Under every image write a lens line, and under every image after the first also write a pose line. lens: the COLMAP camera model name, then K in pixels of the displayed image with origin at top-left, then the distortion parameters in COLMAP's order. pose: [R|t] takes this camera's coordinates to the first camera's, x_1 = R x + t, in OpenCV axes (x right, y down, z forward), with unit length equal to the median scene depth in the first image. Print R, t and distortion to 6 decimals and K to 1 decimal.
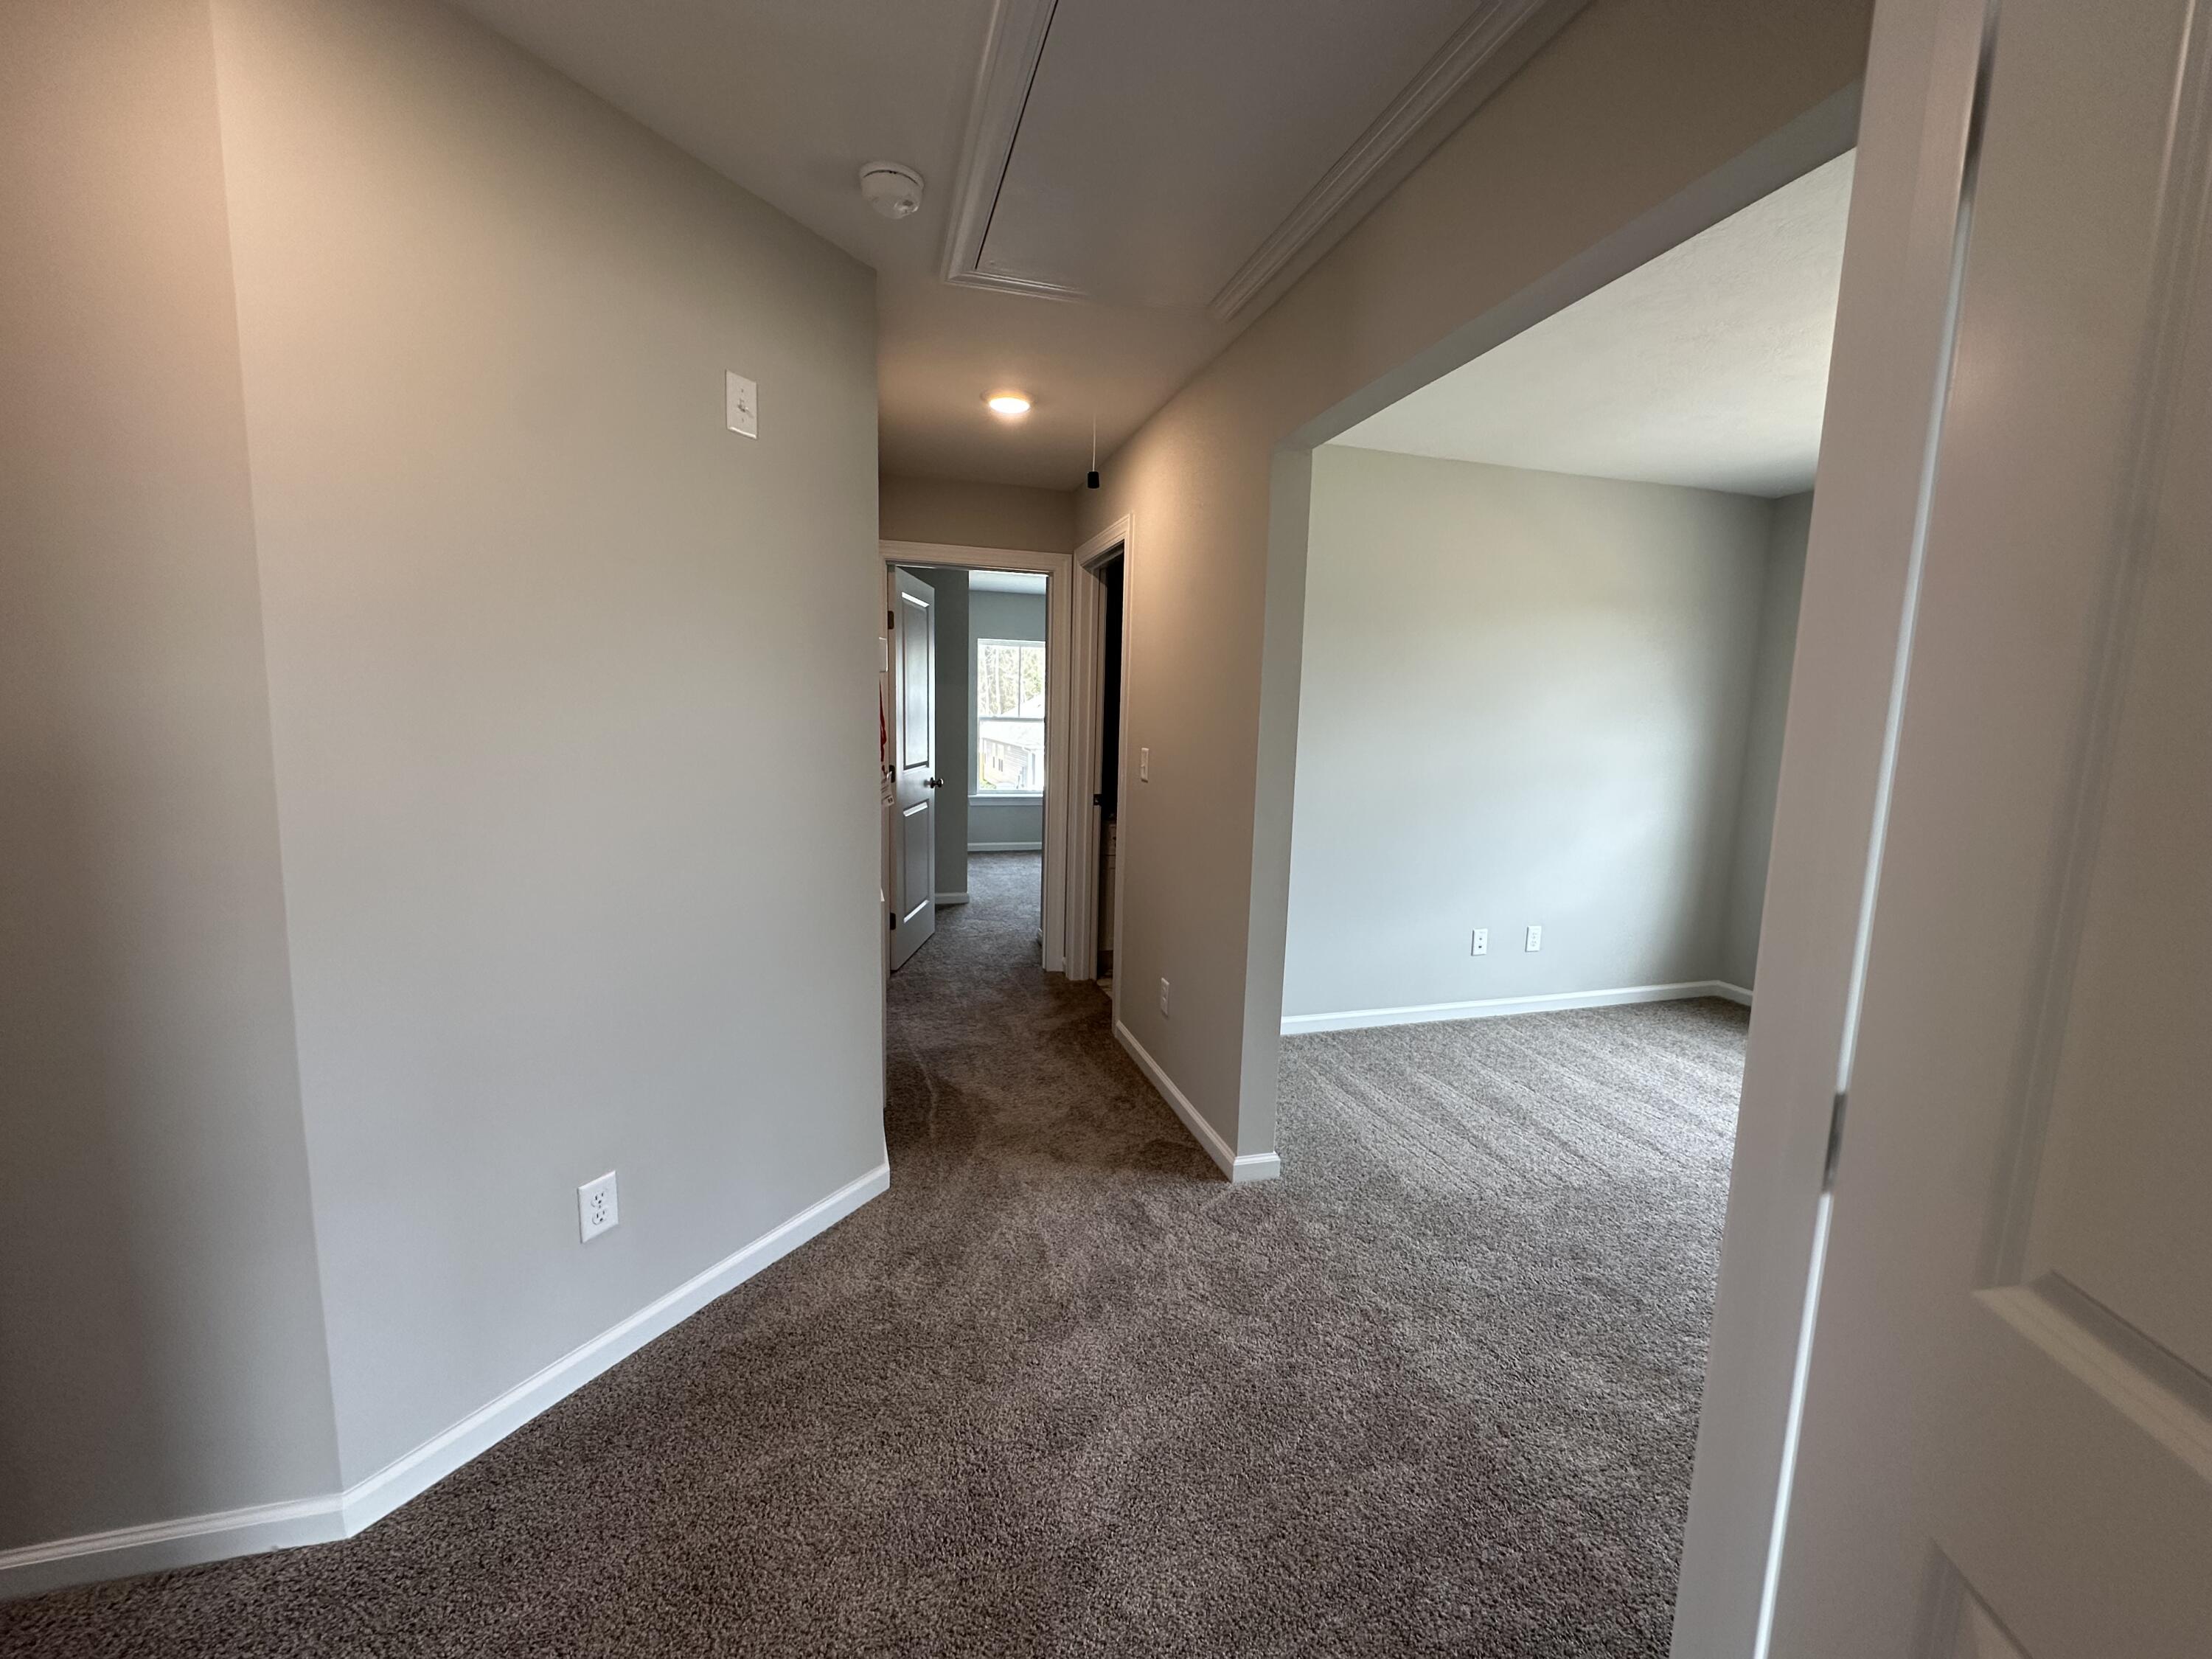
lens RADIAL K [[880.7, 0, 1109.9], [0, 880.7, 824.4], [0, 0, 1]] dist [-0.002952, 0.000253]
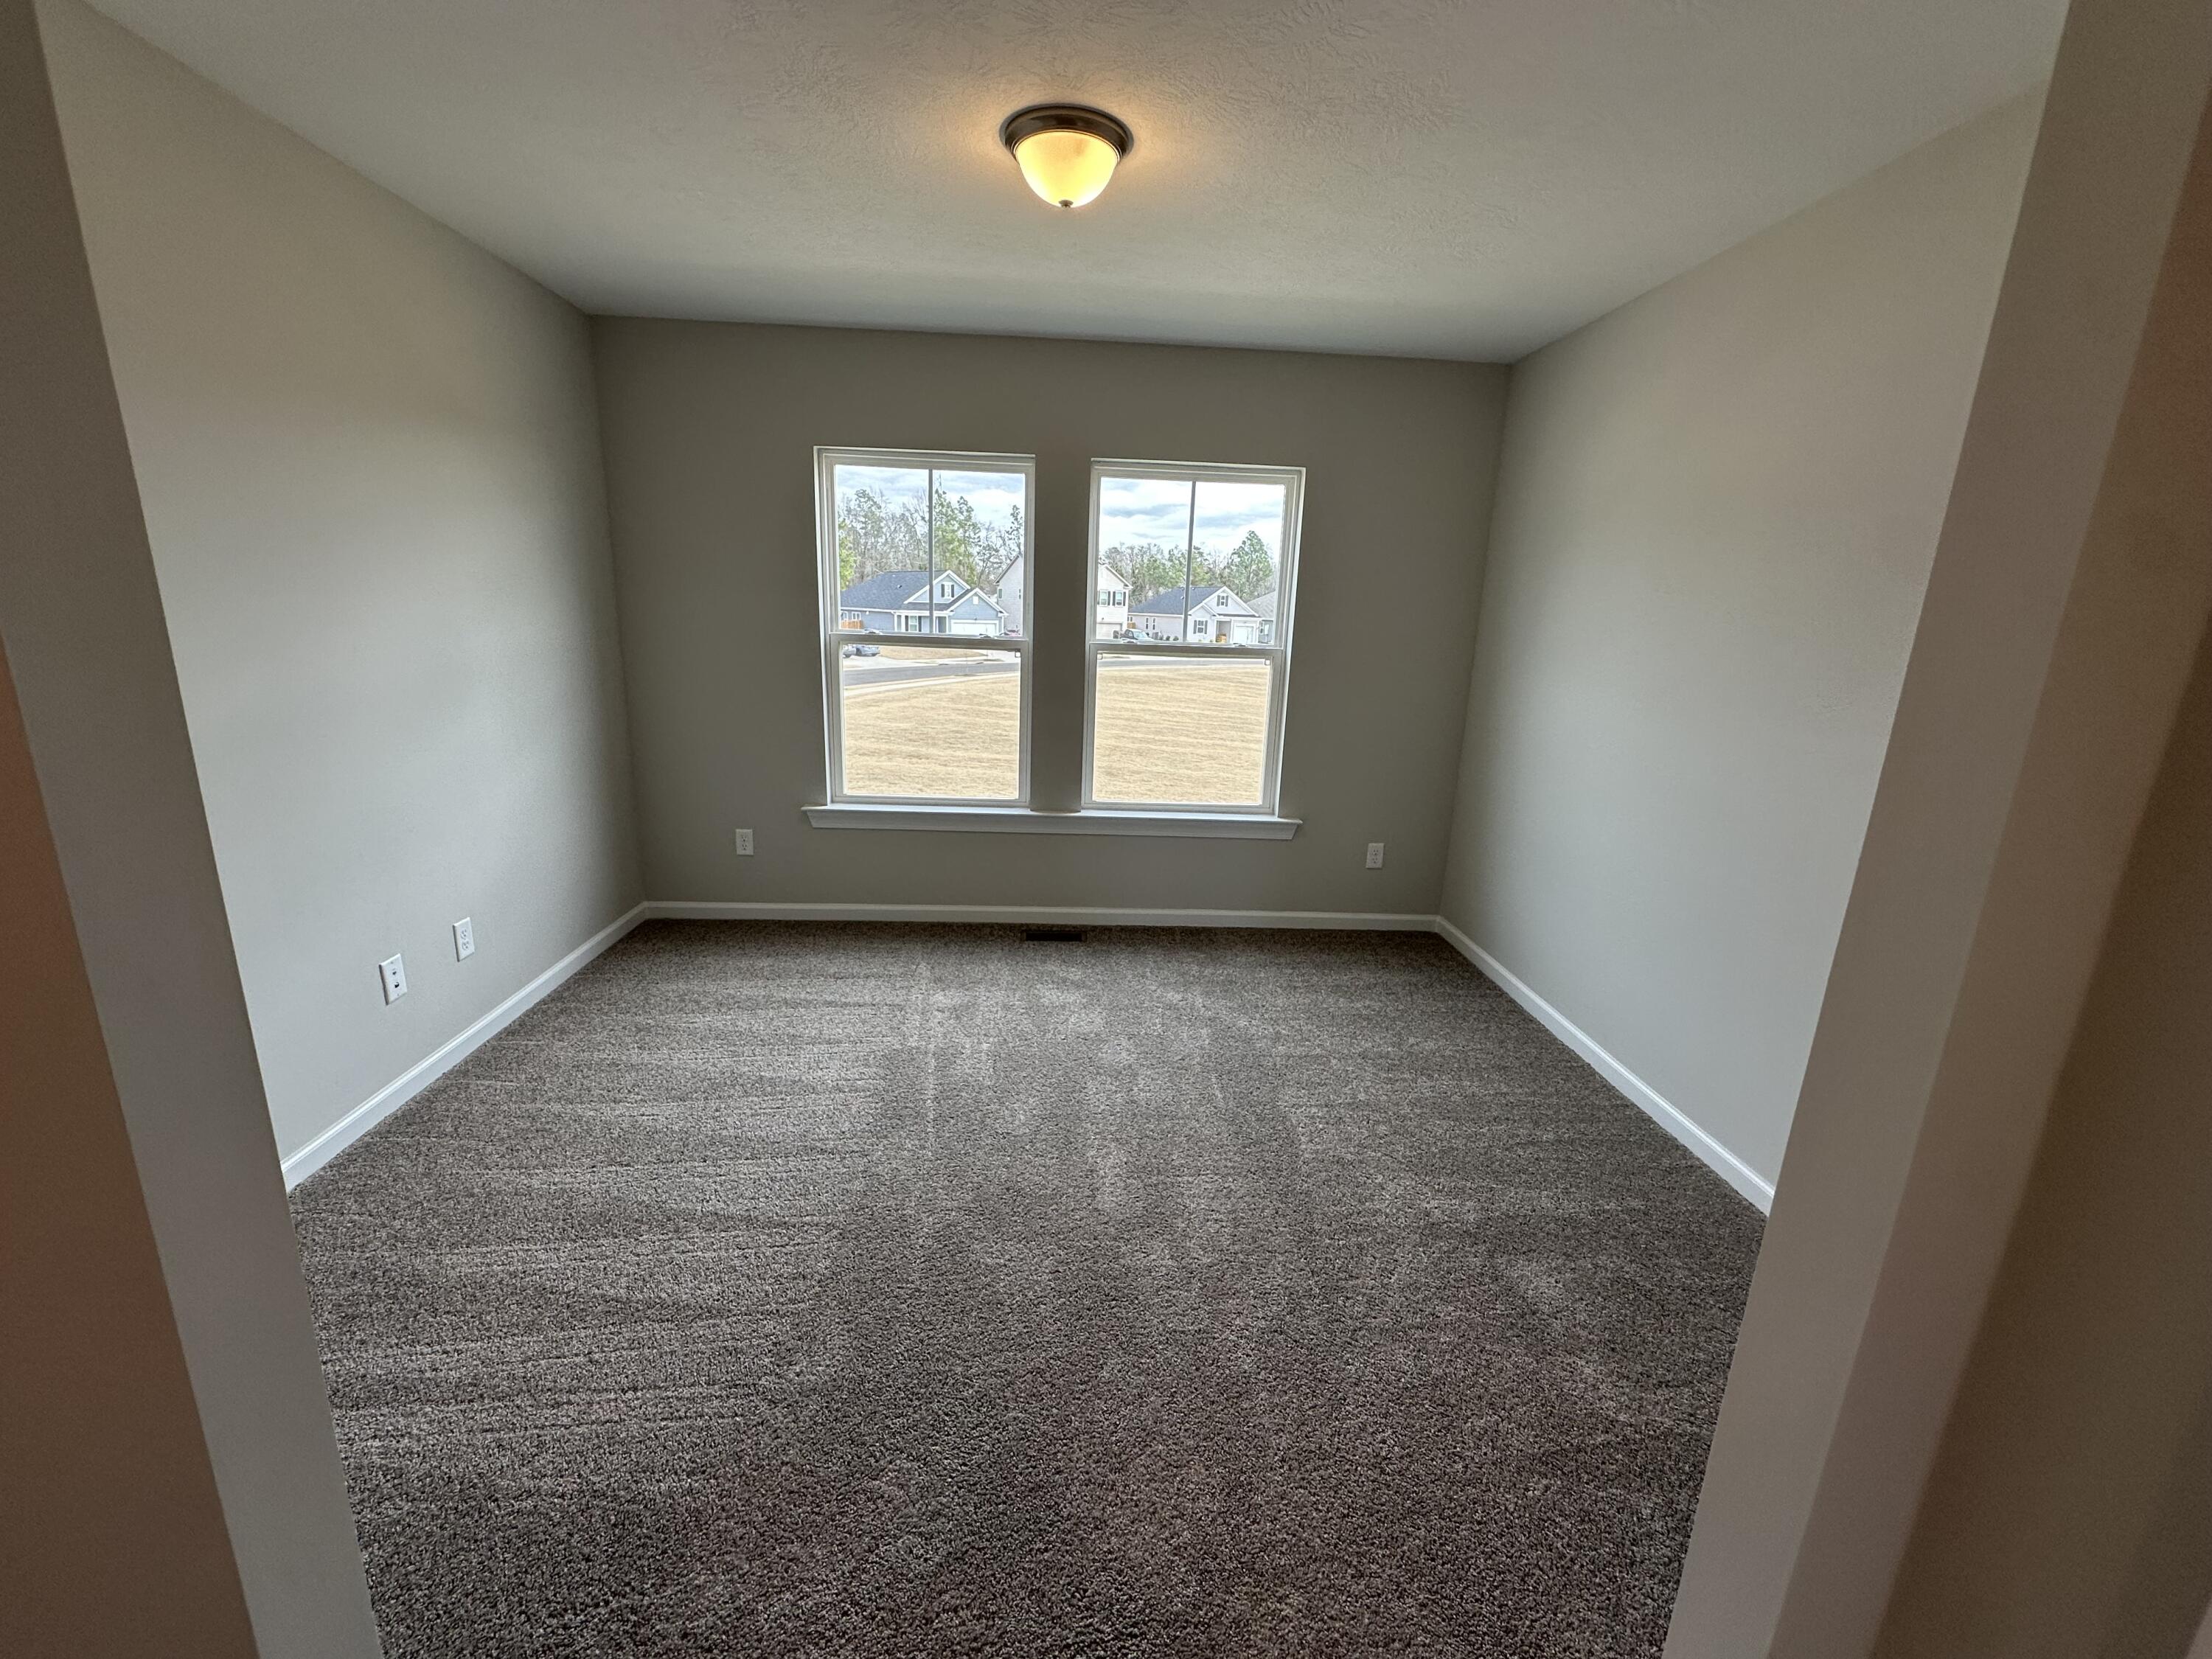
lens RADIAL K [[880.7, 0, 1103.6], [0, 880.7, 829.7], [0, 0, 1]] dist [-0.002952, 0.000253]
pose [[0.236791, -0.251380, 0.938476, -0.005818], [0.097727, 0.967211, 0.234419, -0.070492], [-0.966633, 0.036206, 0.253594, 0.445369]]
